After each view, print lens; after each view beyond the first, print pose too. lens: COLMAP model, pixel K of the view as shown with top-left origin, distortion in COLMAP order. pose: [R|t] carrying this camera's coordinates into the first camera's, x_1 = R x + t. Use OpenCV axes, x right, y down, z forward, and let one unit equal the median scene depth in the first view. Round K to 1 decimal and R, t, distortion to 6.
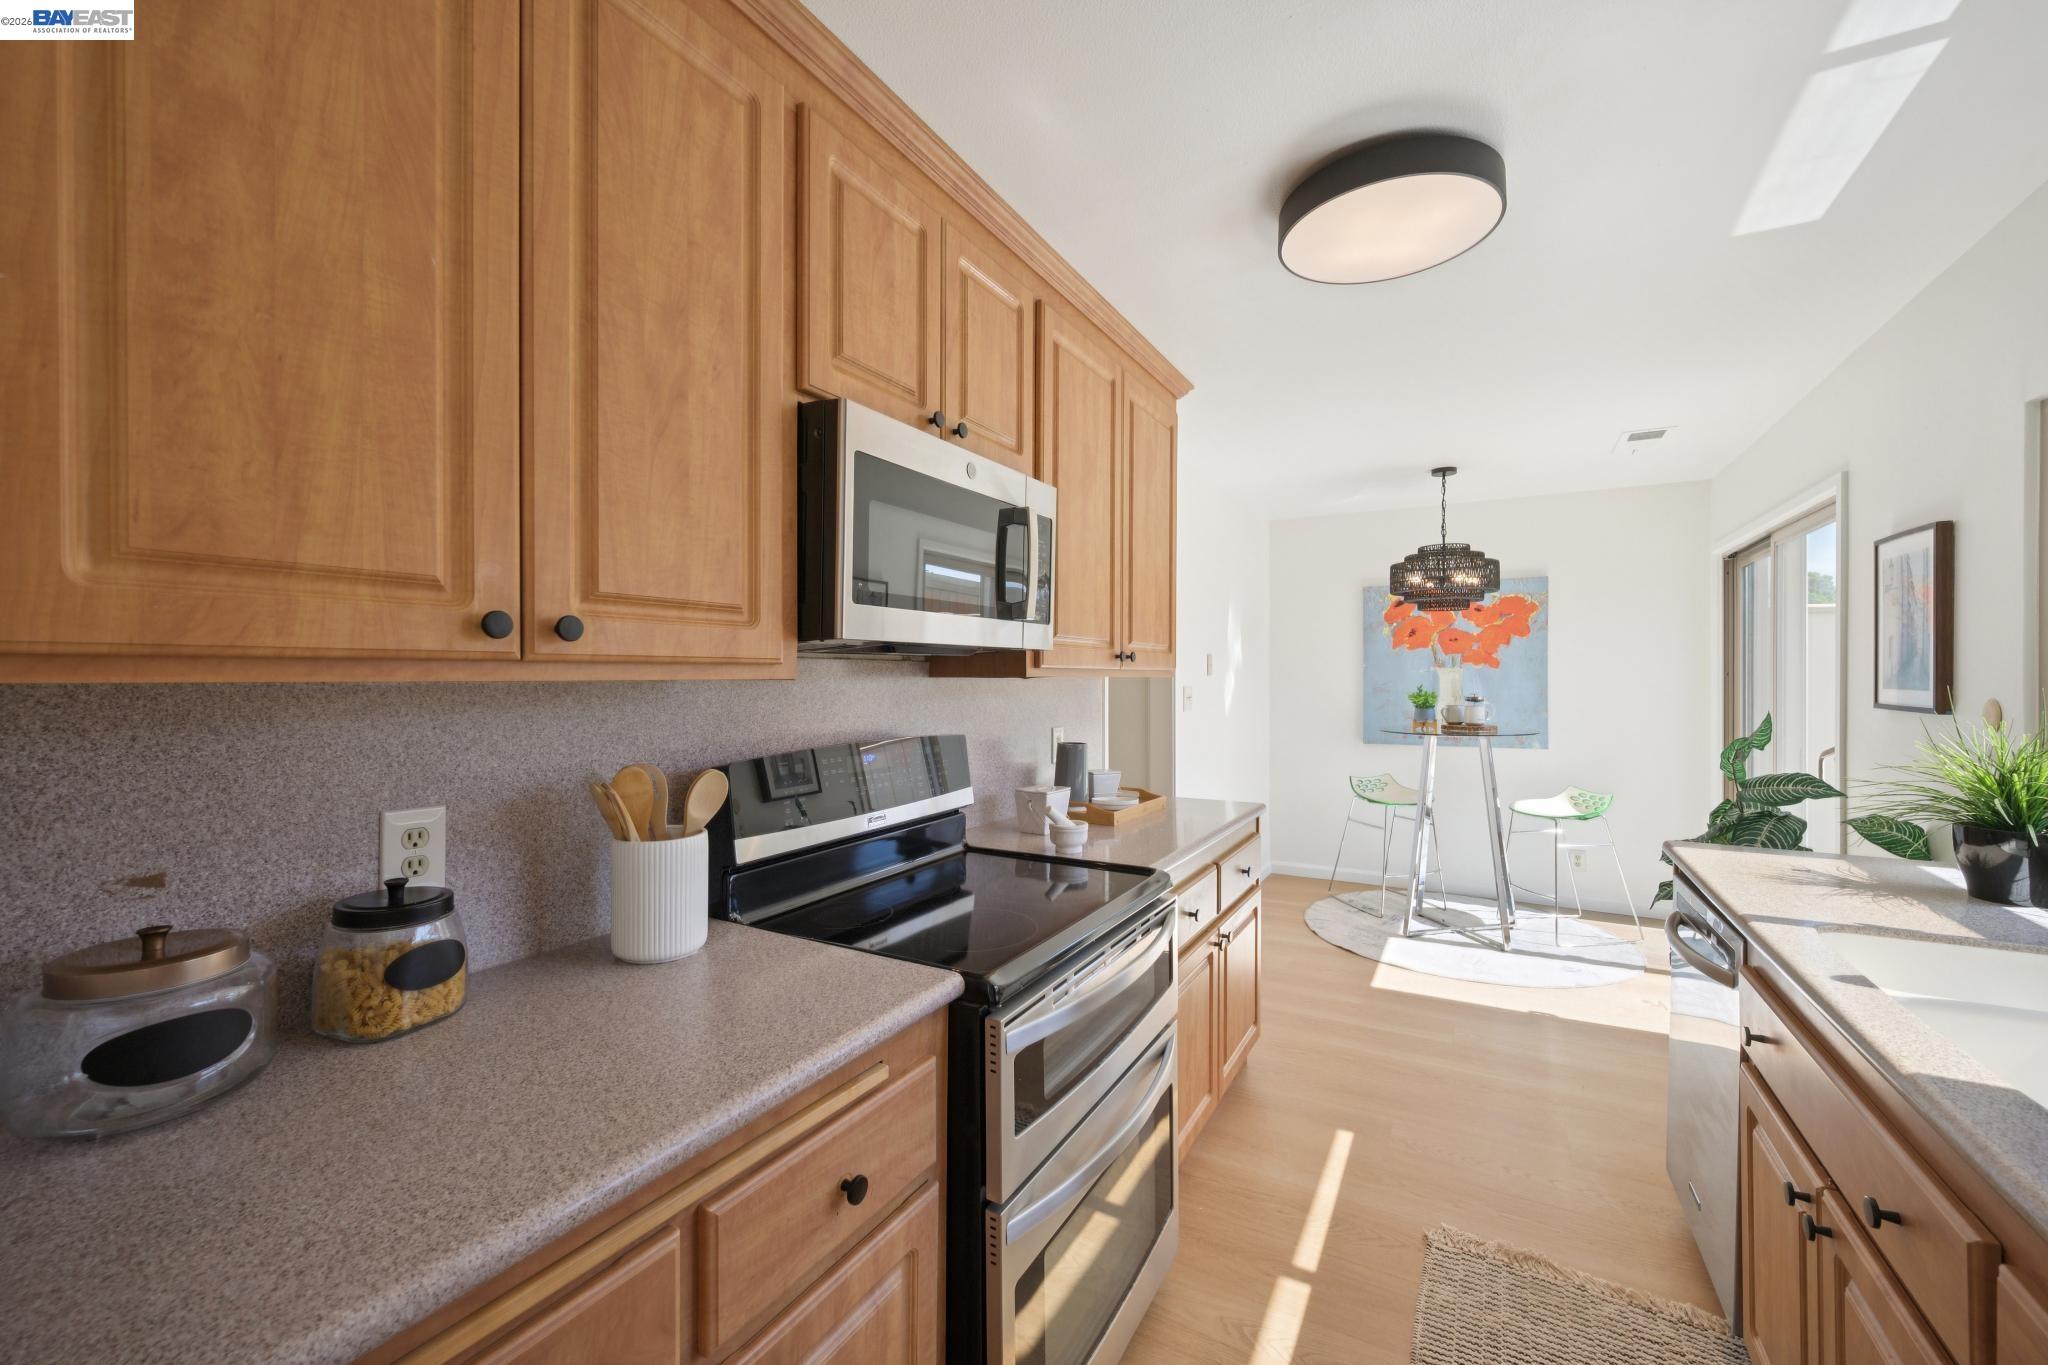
lens RADIAL K [[814.9, 0, 1023.4], [0, 814.9, 683.8], [0, 0, 1]] dist [0.000248, -0.000385]
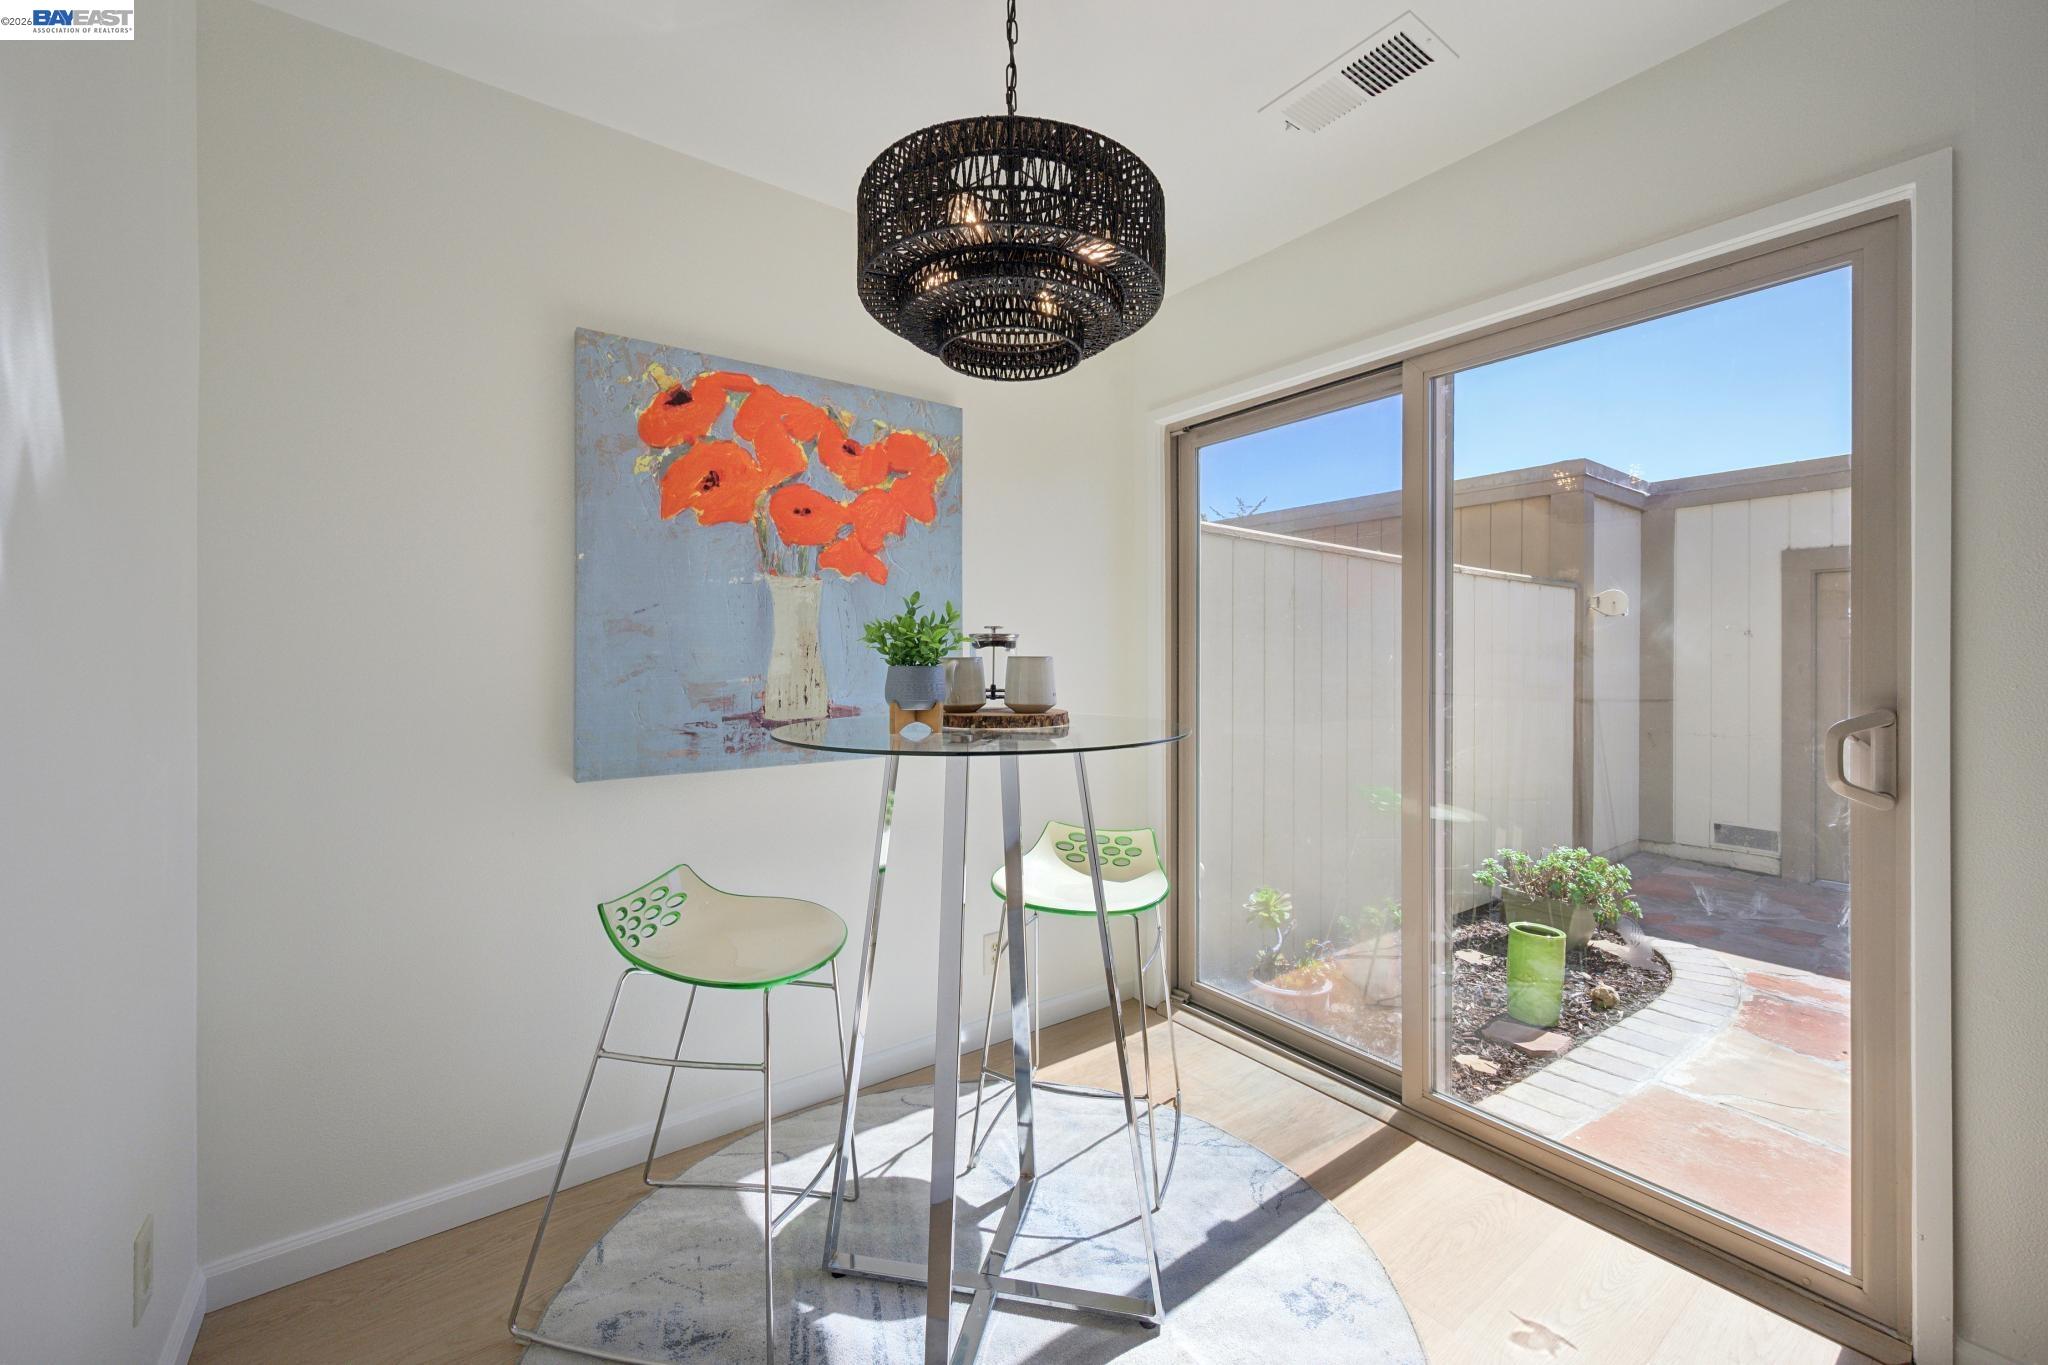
lens RADIAL K [[814.9, 0, 1052.1], [0, 814.9, 658.3], [0, 0, 1]] dist [0.000248, -0.000385]
pose [[0.389976, -0.000875, 0.920825, 0.188661], [0.008880, 0.999957, -0.002810, 0.024382], [-0.920782, 0.009273, 0.389966, 0.716466]]
